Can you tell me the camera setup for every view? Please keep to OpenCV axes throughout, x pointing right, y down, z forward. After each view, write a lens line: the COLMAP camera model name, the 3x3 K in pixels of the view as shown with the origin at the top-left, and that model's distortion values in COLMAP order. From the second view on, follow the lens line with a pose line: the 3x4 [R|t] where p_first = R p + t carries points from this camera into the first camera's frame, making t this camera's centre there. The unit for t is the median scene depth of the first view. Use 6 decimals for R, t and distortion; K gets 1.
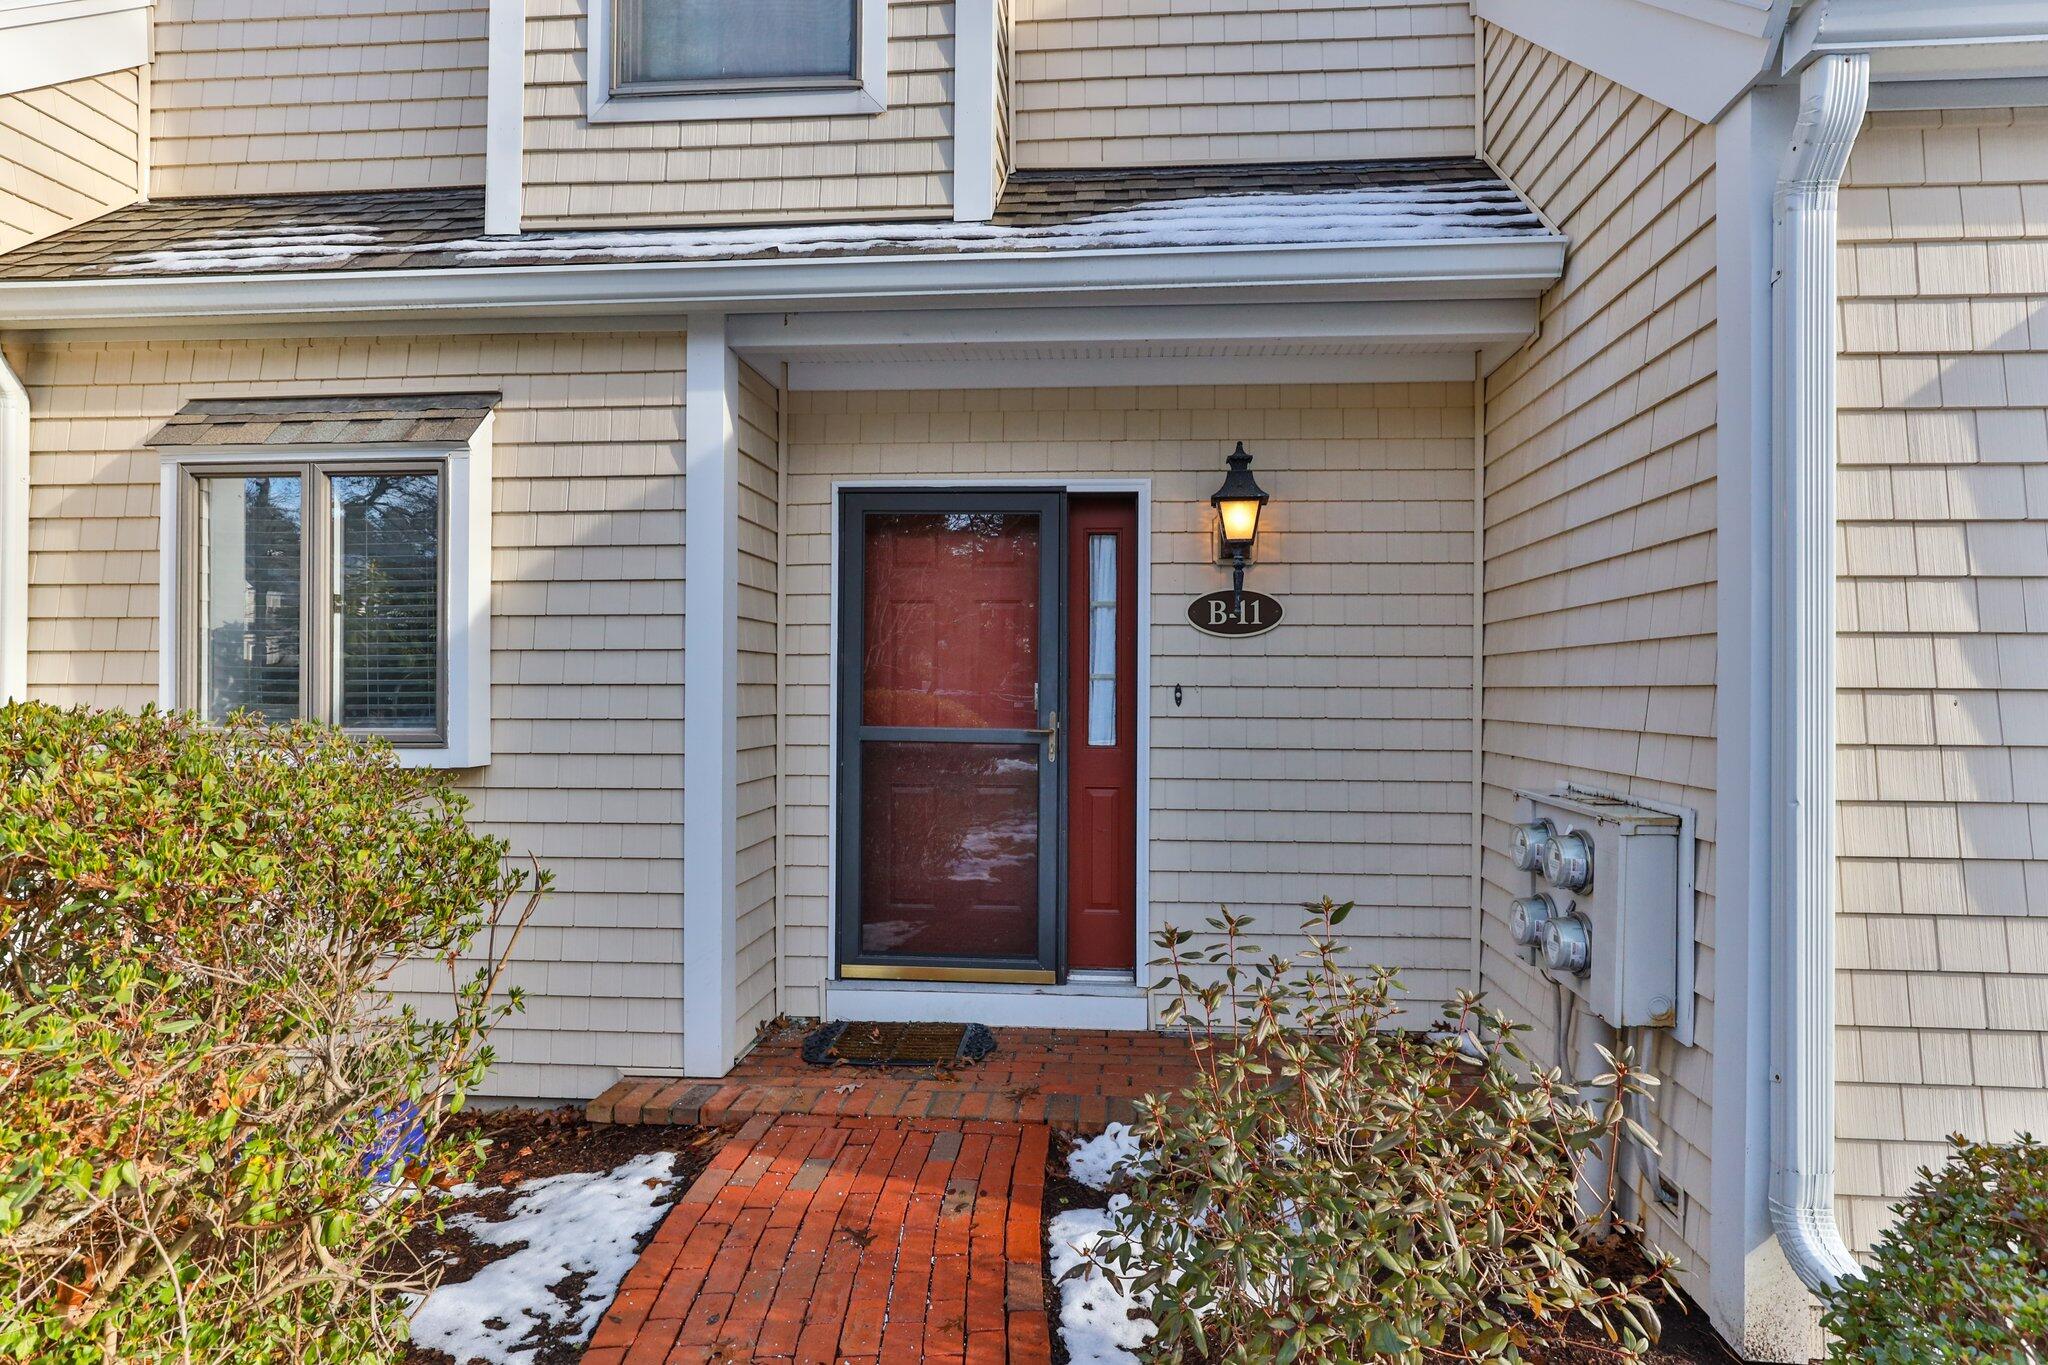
lens RADIAL K [[1111.5, 0, 1026.6], [0, 1111.5, 669.6], [0, 0, 1]] dist [-0.007555, -0.000328]
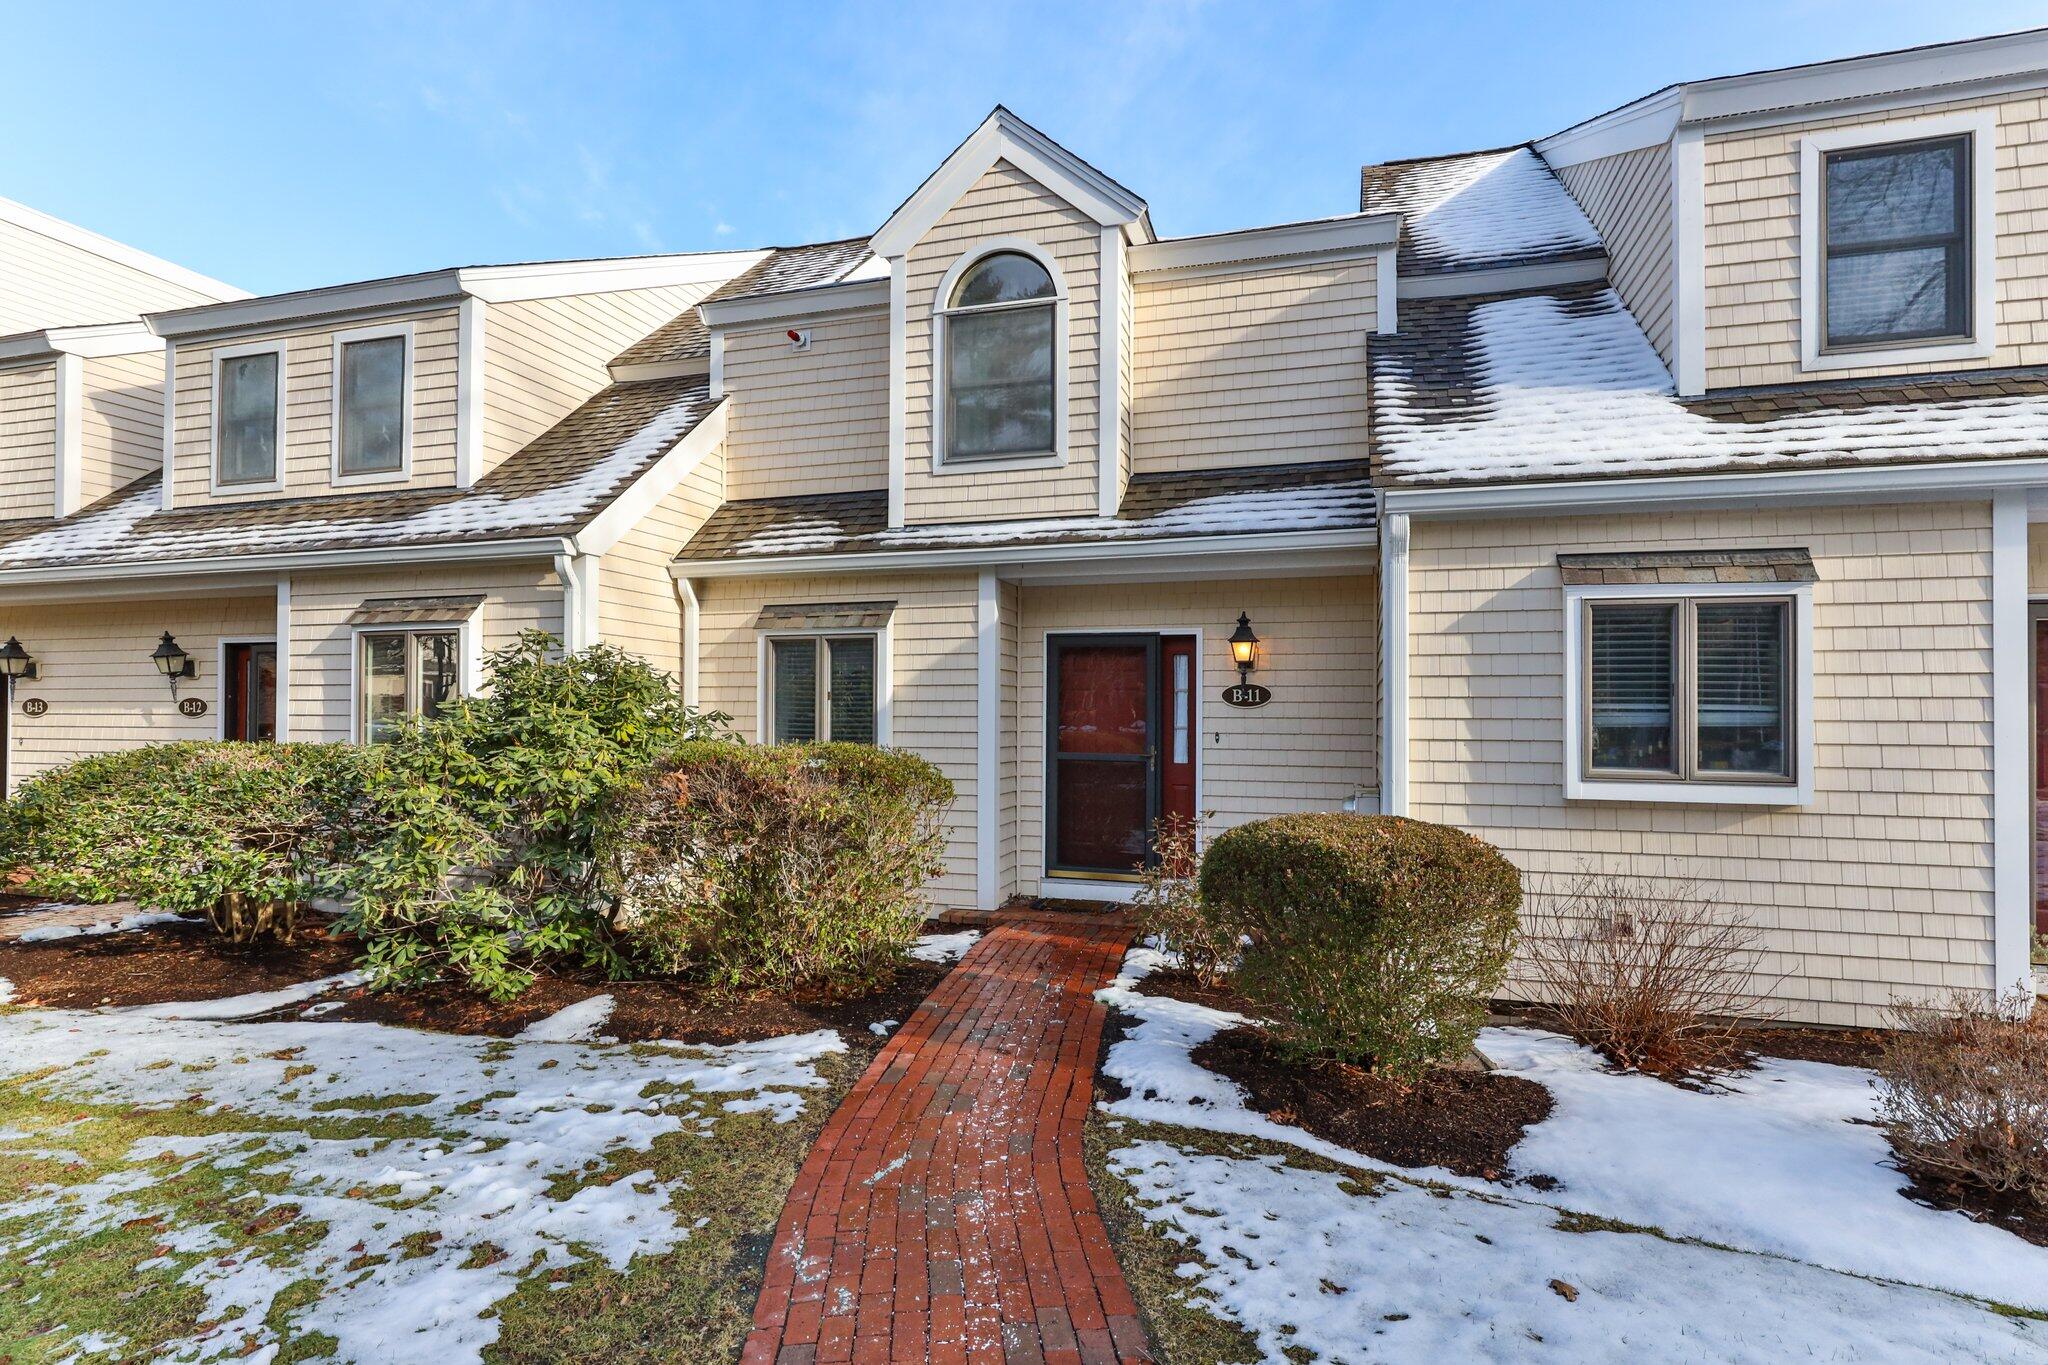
lens RADIAL K [[1043.4, 0, 1014.9], [0, 1043.4, 692.7], [0, 0, 1]] dist [0.002569, 0.000131]
pose [[0.979733, -0.003011, -0.200287, 0.174498], [0.000650, 0.999929, -0.011857, -0.039080], [0.200308, 0.011486, 0.979666, -0.985086]]
